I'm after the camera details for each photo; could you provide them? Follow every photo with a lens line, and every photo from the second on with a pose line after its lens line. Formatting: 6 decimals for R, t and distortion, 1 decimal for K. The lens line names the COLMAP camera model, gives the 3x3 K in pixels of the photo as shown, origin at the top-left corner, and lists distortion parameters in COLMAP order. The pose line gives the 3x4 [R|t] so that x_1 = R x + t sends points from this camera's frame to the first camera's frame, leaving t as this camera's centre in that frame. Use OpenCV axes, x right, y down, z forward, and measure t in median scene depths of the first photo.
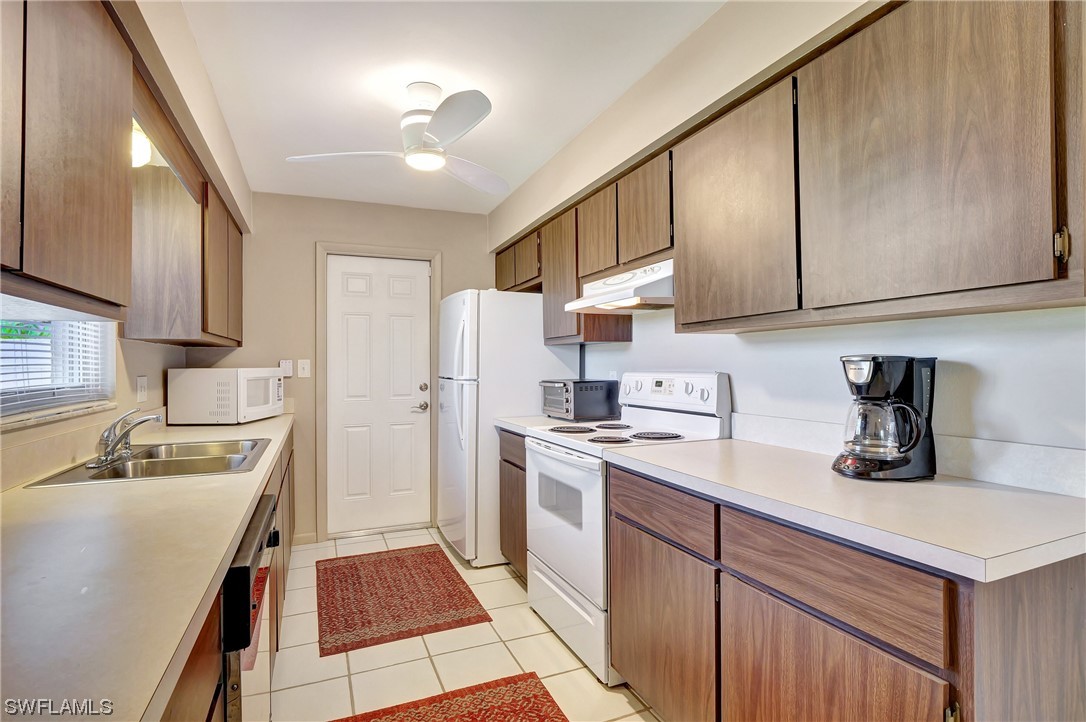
lens RADIAL K [[527.5, 0, 529.2], [0, 527.5, 358.0], [0, 0, 1]] dist [-0.010806, -0.003554]
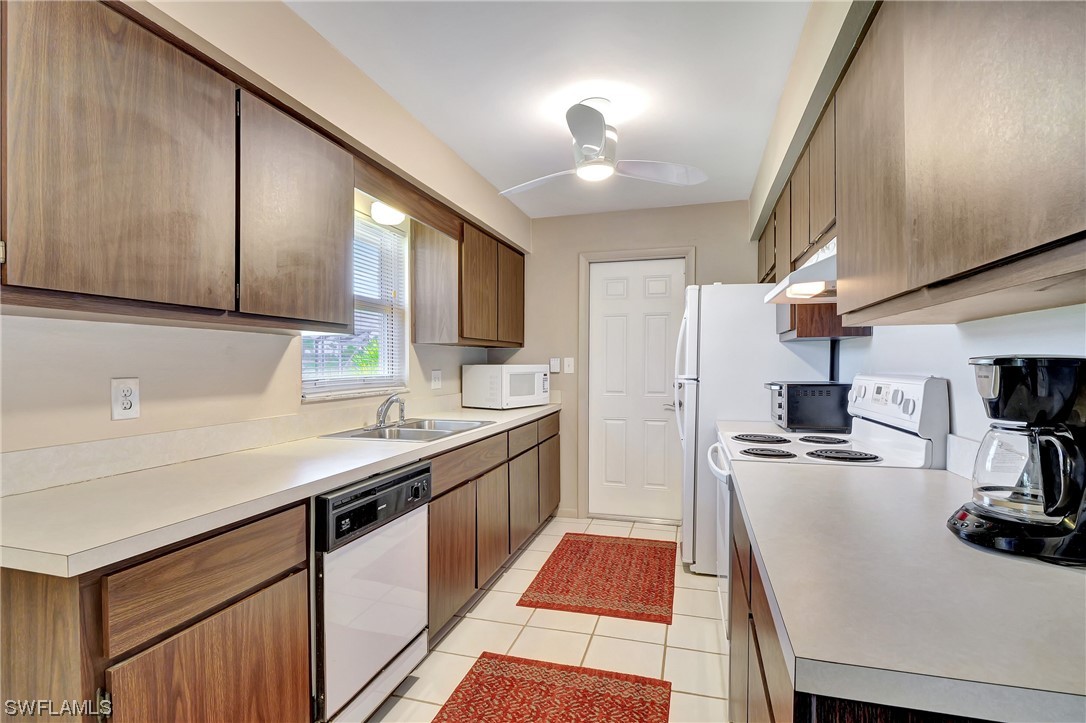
lens RADIAL K [[527.5, 0, 537.1], [0, 527.5, 363.5], [0, 0, 1]] dist [-0.010806, -0.003554]
pose [[0.779024, 0.007791, -0.626946, 0.333415], [0.002738, 0.999871, 0.015827, -0.004080], [0.626988, -0.014046, 0.778902, 0.081387]]
